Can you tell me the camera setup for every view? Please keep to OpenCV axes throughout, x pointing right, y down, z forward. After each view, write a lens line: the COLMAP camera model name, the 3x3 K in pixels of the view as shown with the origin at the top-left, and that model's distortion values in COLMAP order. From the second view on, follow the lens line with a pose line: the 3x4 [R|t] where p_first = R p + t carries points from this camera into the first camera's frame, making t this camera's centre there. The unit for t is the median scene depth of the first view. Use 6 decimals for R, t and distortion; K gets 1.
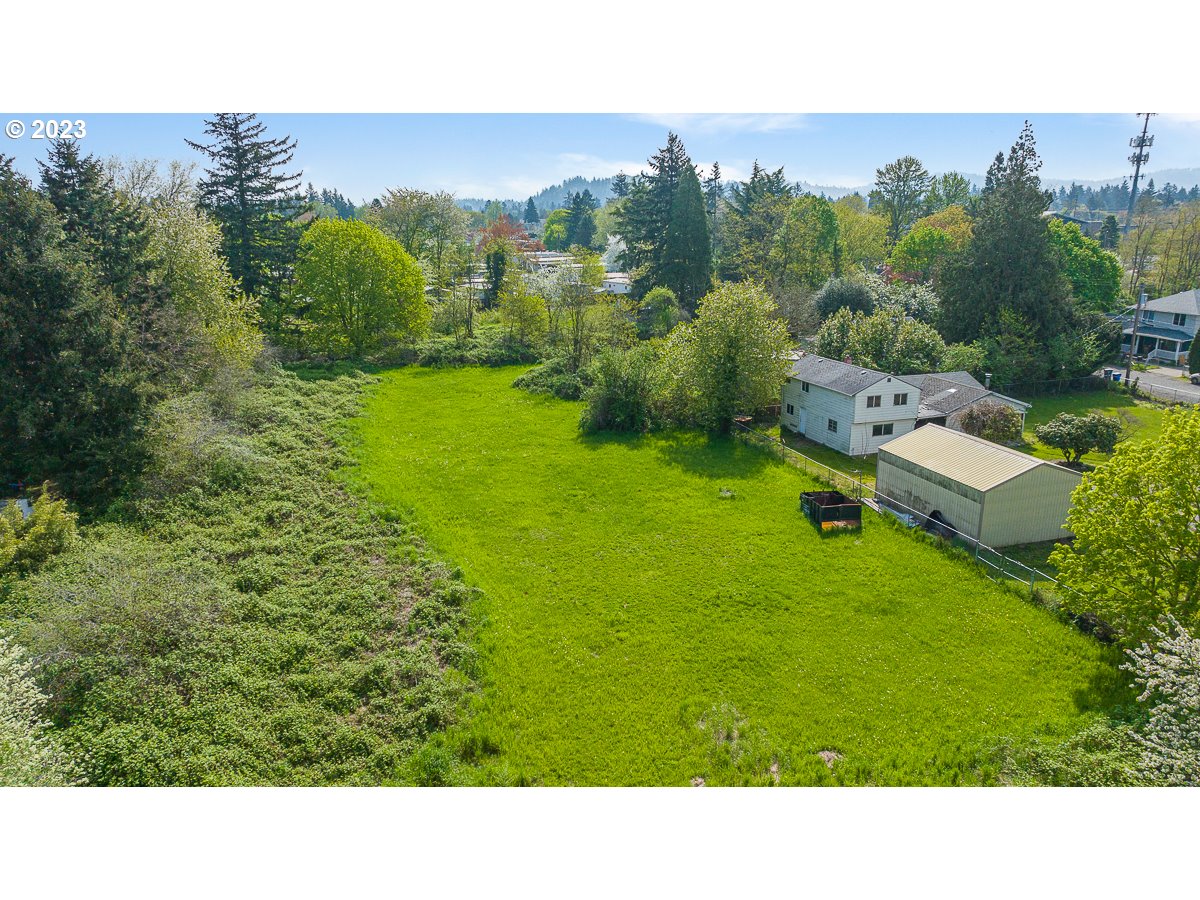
lens RADIAL K [[843.8, 0, 600.0], [0, 843.8, 450.0], [0, 0, 1]] dist [-0.033289, 0.032416]
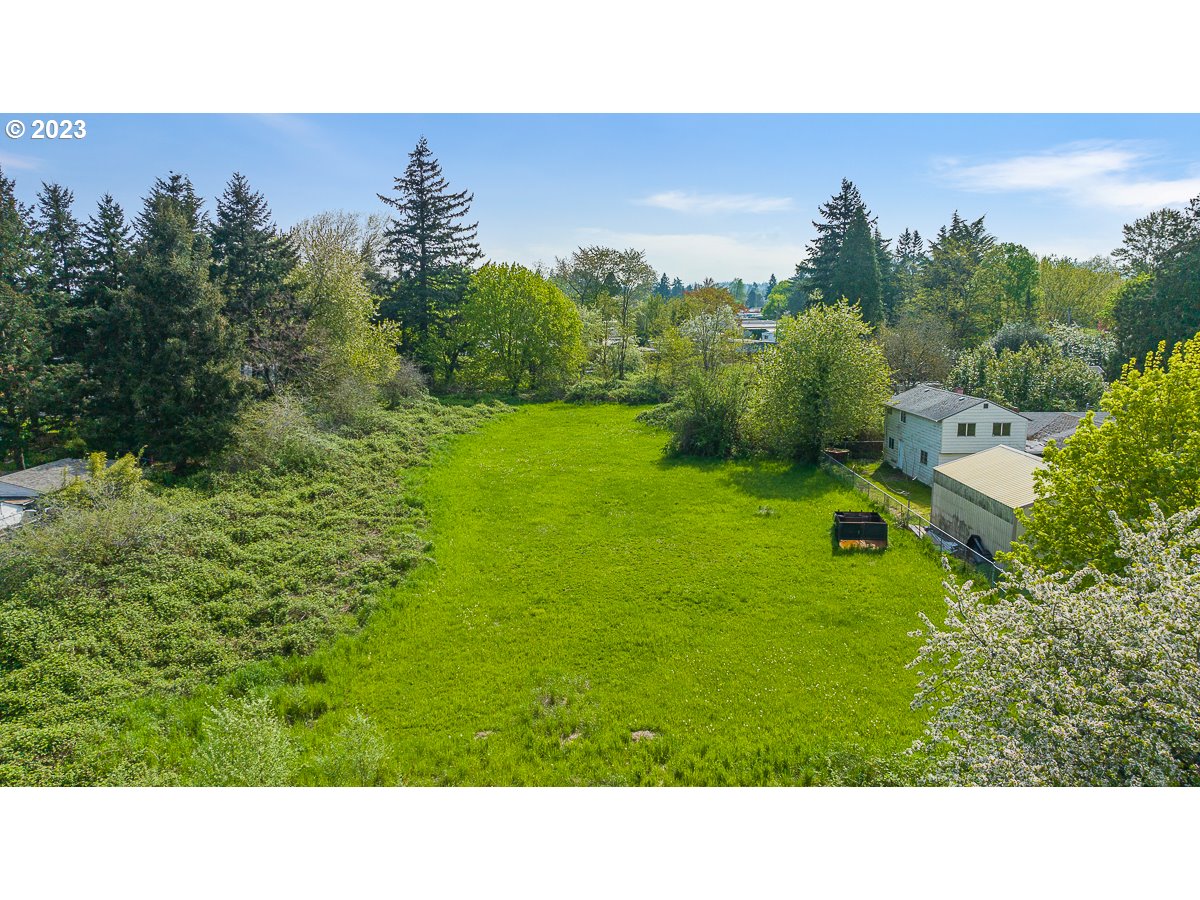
lens RADIAL K [[843.8, 0, 600.0], [0, 843.8, 450.0], [0, 0, 1]] dist [-0.033289, 0.032416]
pose [[0.956124, 0.051156, -0.288461, 0.189609], [-0.077961, 0.993562, -0.082205, 0.058655], [0.282398, 0.101087, 0.953956, 0.047831]]
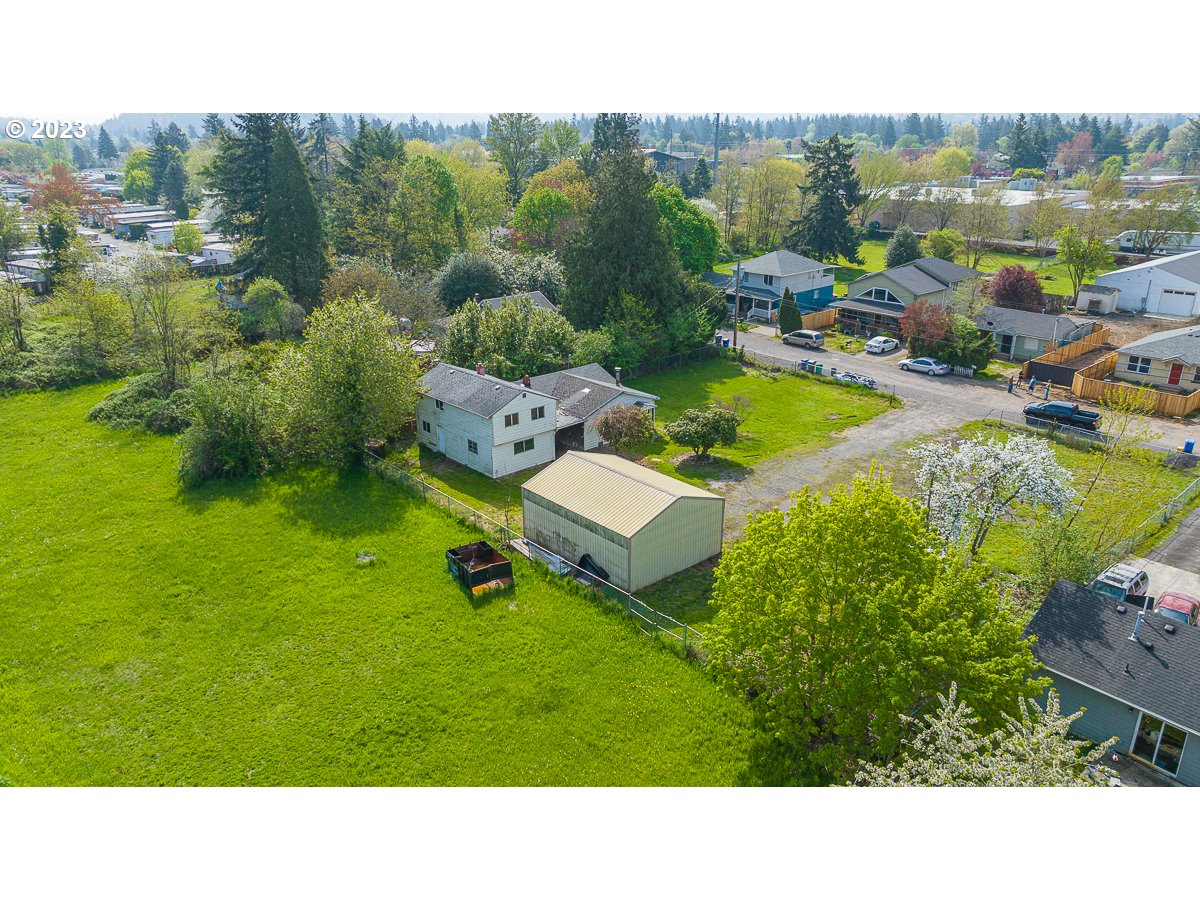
lens RADIAL K [[843.8, 0, 600.0], [0, 843.8, 450.0], [0, 0, 1]] dist [-0.033289, 0.032416]
pose [[0.912013, -0.138702, 0.385997, 0.040007], [0.107092, 0.988968, 0.102339, -0.098311], [-0.395934, -0.051998, 0.916806, 0.078166]]
